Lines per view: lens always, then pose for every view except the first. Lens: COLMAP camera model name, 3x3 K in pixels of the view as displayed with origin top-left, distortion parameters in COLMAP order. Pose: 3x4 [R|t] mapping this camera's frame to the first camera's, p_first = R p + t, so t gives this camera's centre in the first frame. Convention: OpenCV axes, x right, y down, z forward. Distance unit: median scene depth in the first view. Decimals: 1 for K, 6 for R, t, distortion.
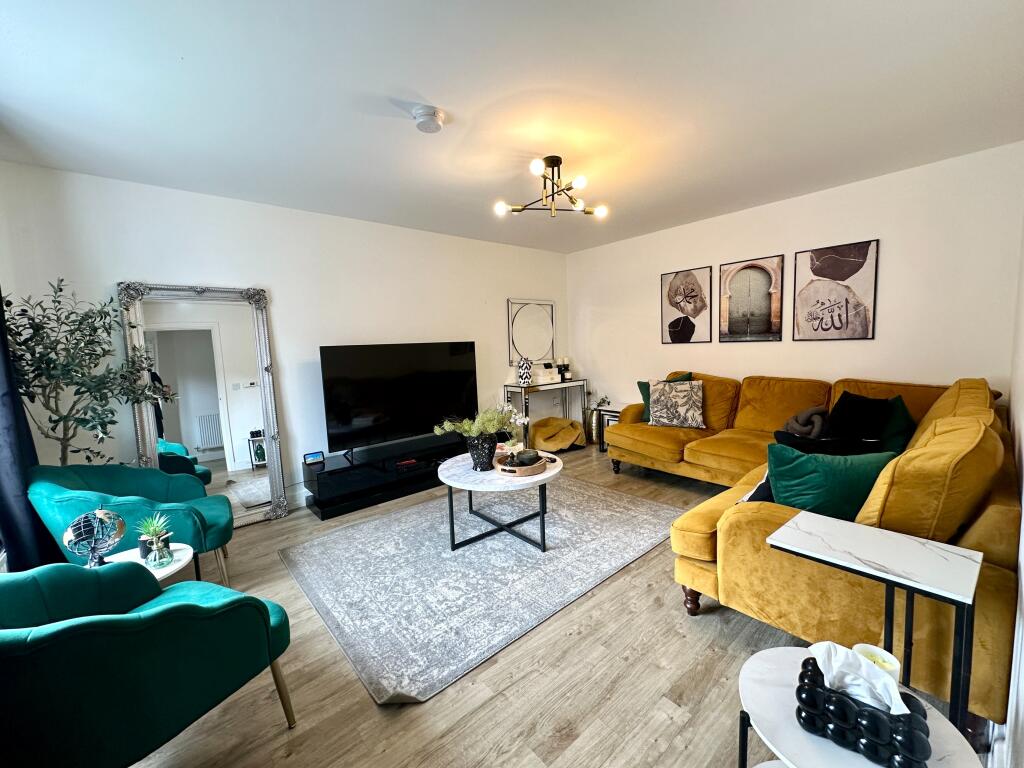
lens RADIAL K [[405.7, 0, 511.1], [0, 405.7, 381.4], [0, 0, 1]] dist [0.000299, 0.000019]
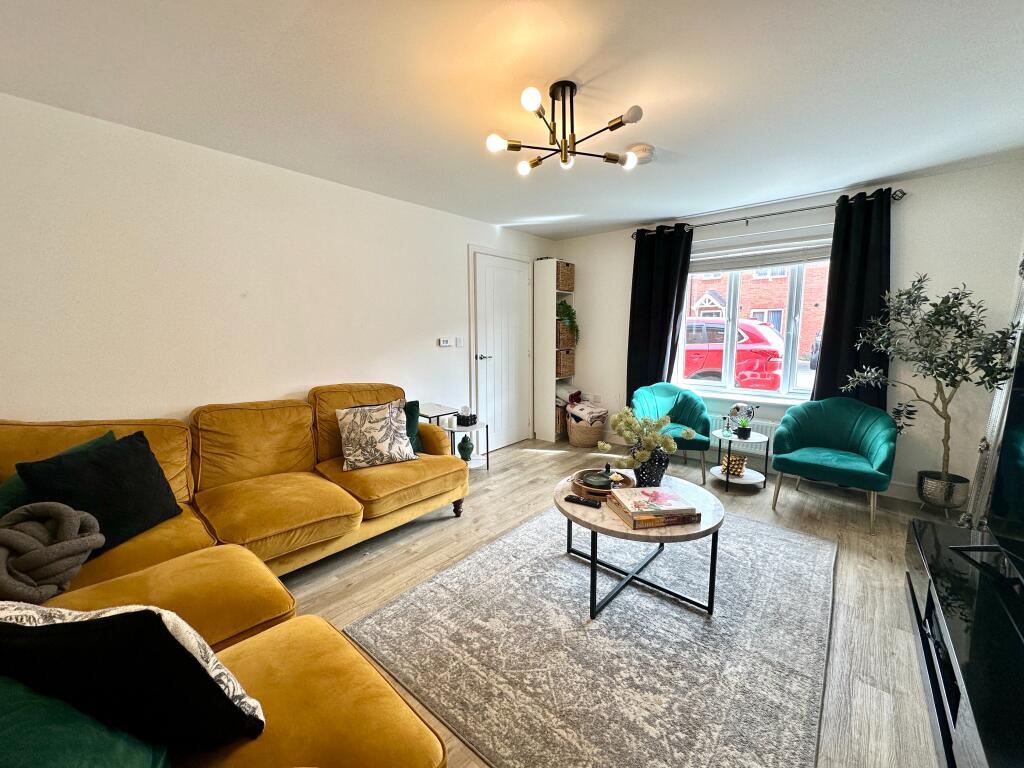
lens RADIAL K [[405.7, 0, 513.4], [0, 405.7, 383.9], [0, 0, 1]] dist [0.000299, 0.000019]
pose [[-0.986388, 0.063028, -0.151877, 0.307338], [0.027254, 0.973513, 0.227001, -0.185142], [0.162162, 0.219772, -0.961979, 1.679011]]
